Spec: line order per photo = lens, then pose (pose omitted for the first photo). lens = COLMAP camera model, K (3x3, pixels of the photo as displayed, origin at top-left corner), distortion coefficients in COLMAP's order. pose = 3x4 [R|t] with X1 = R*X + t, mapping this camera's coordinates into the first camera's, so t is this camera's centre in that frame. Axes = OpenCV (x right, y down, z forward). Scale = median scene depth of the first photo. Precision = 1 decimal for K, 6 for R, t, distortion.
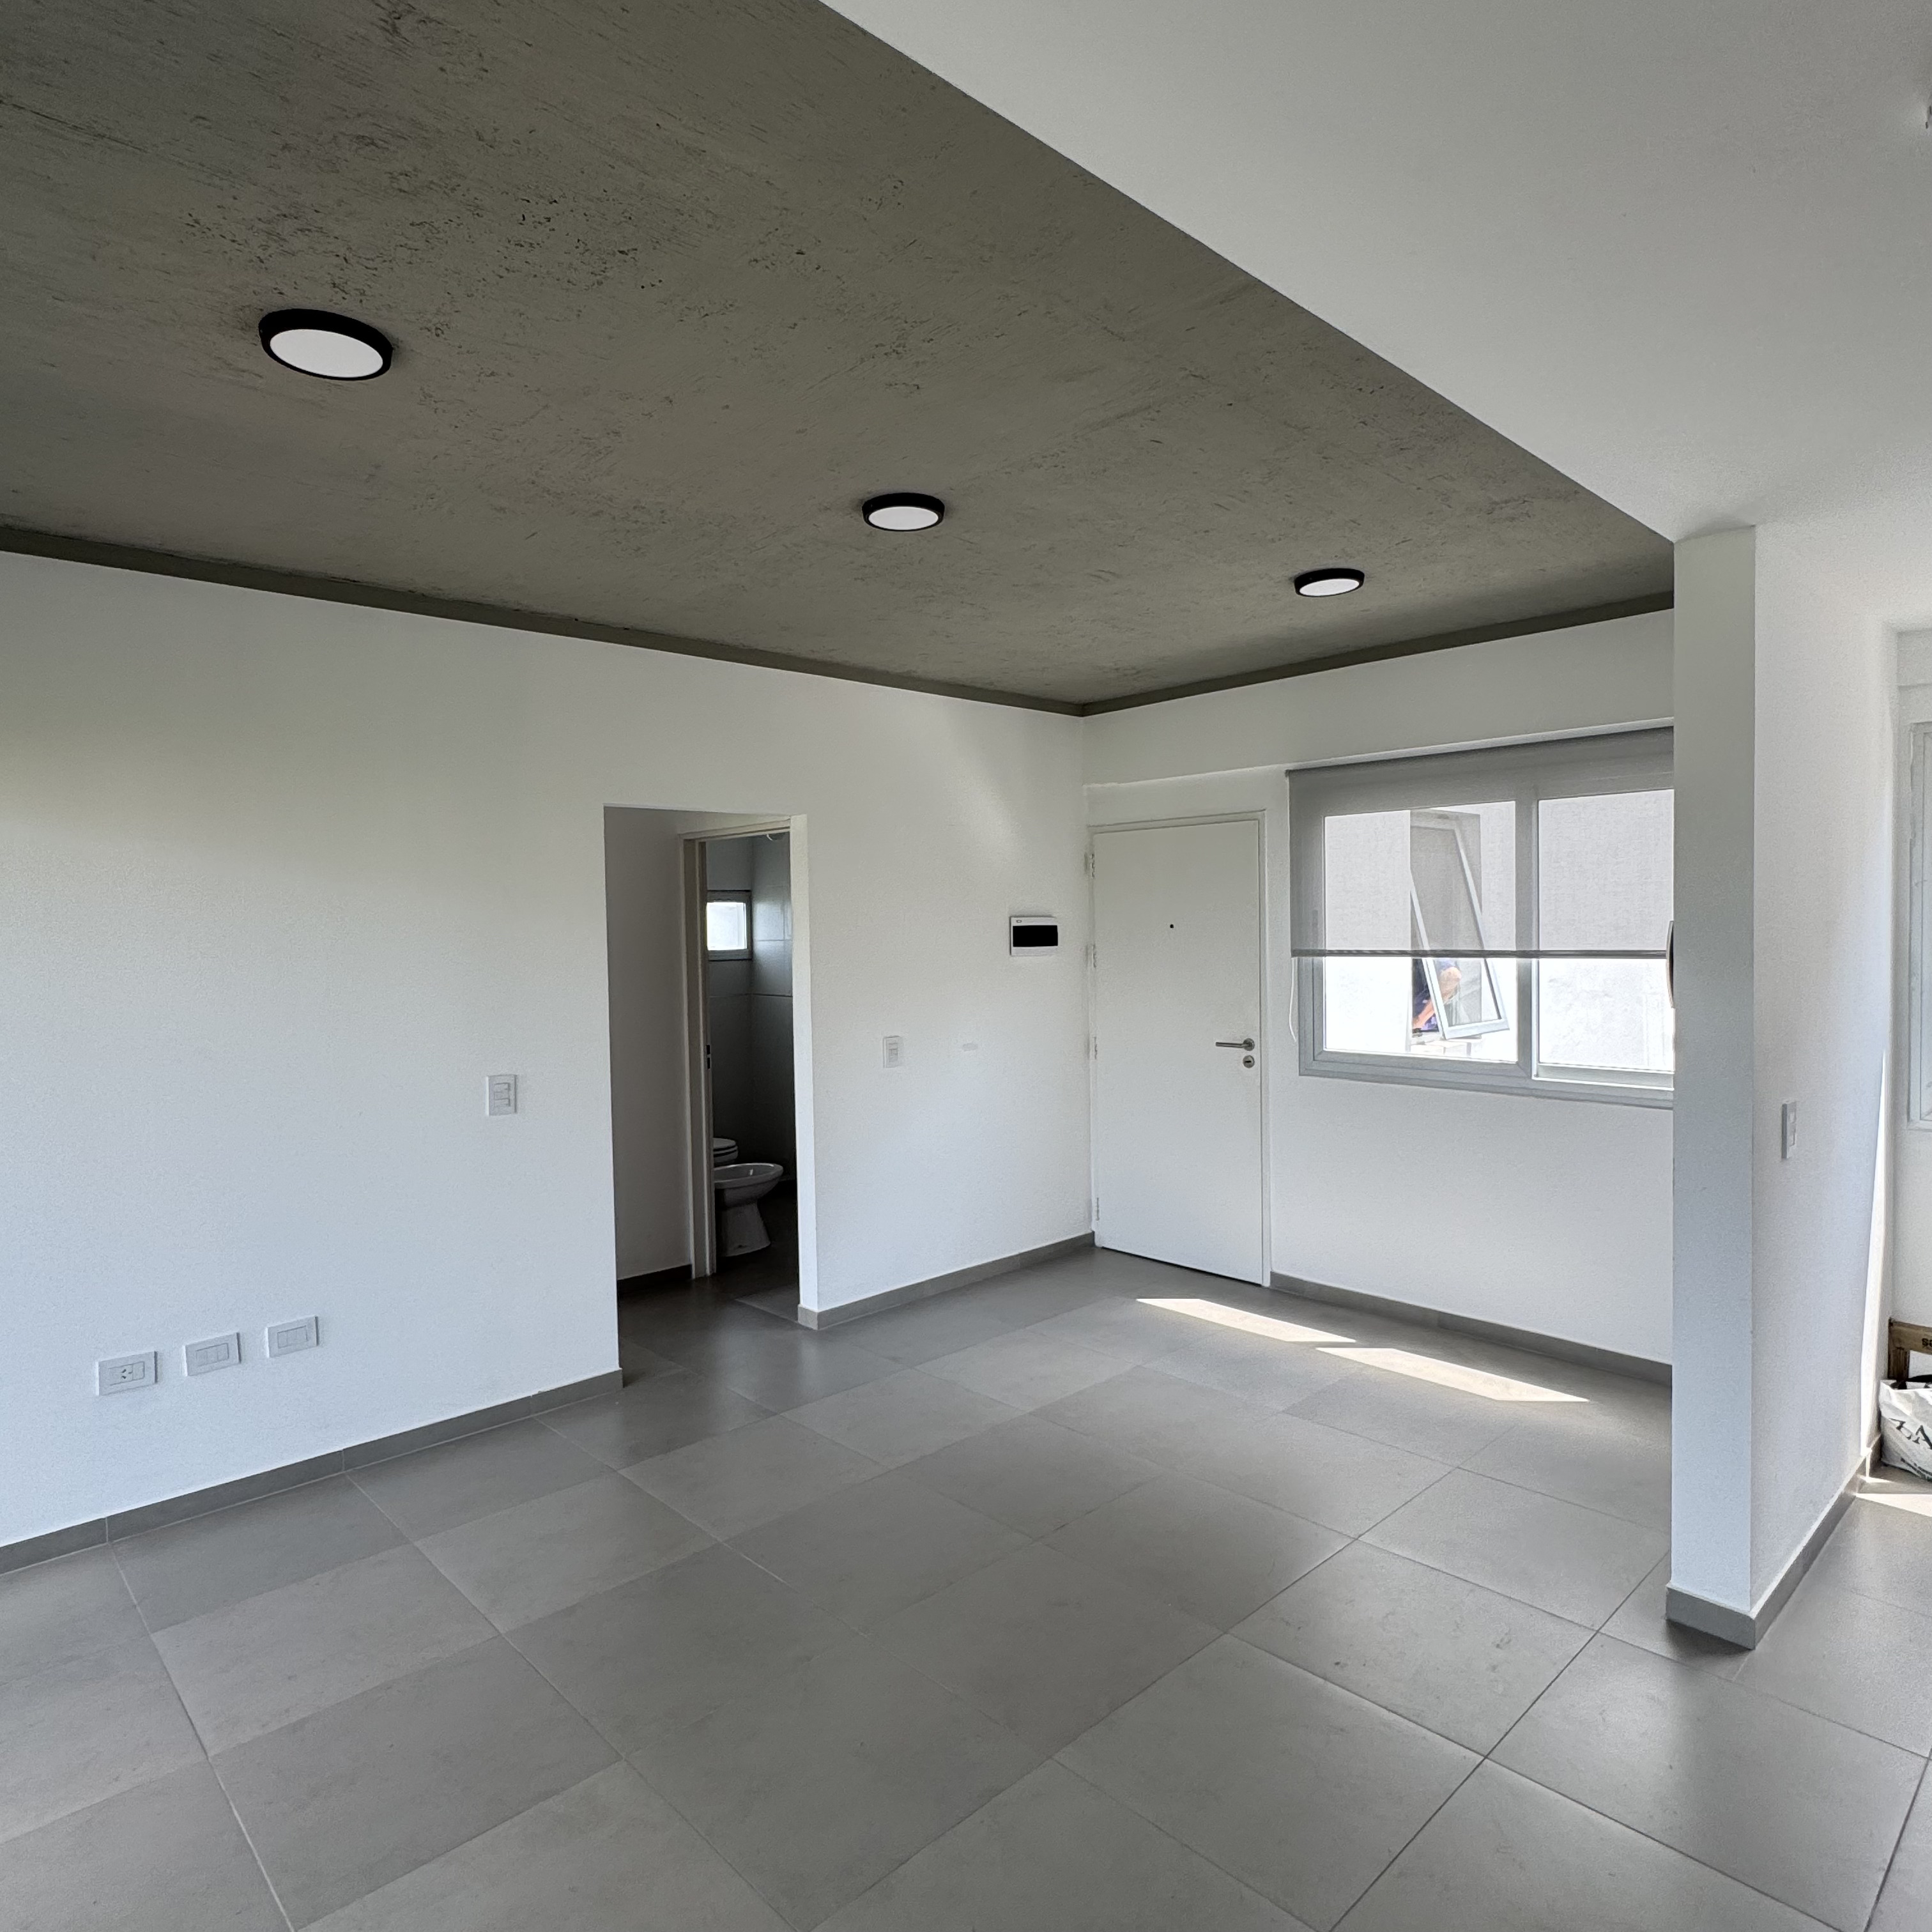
lens RADIAL K [[1211.8, 0, 963.1], [0, 1211.8, 966.7], [0, 0, 1]] dist [-0.002943, 0.002899]
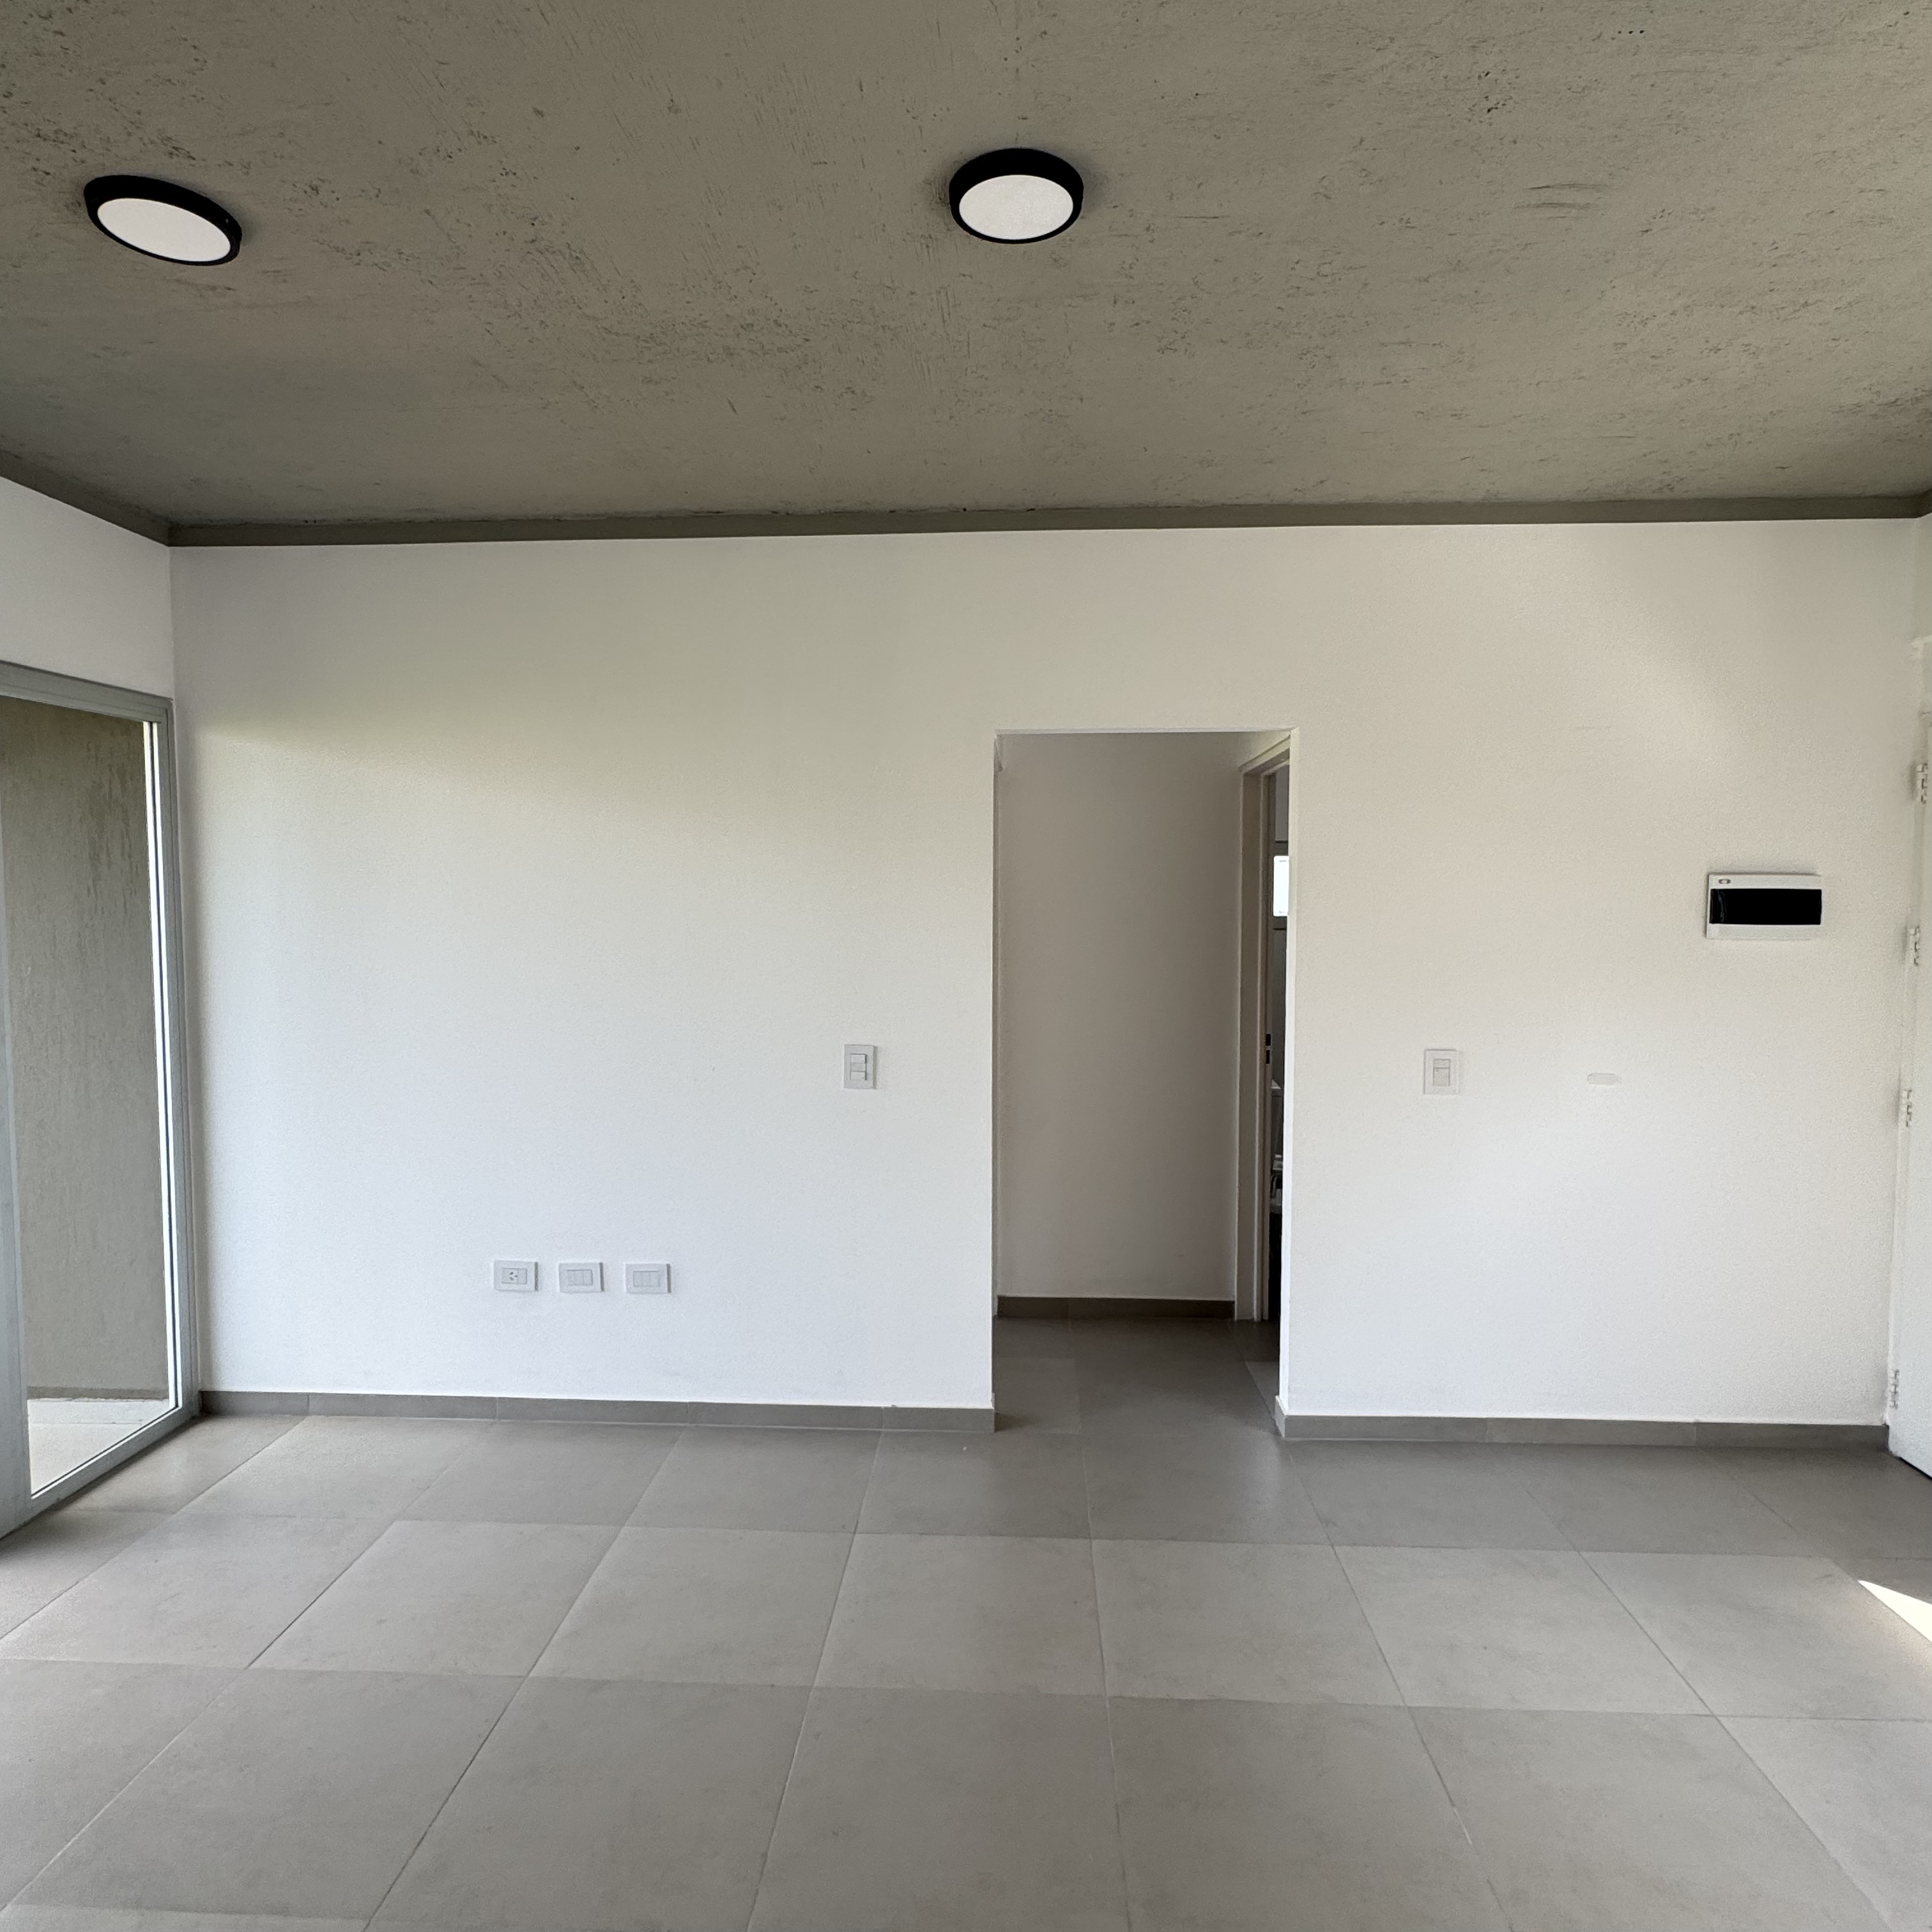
lens RADIAL K [[1211.8, 0, 963.1], [0, 1211.8, 966.7], [0, 0, 1]] dist [-0.002943, 0.002899]
pose [[0.690291, 0.060671, -0.720983, 0.272342], [-0.037851, 0.998142, 0.047755, -0.011677], [0.722541, -0.005675, 0.691305, 0.382706]]
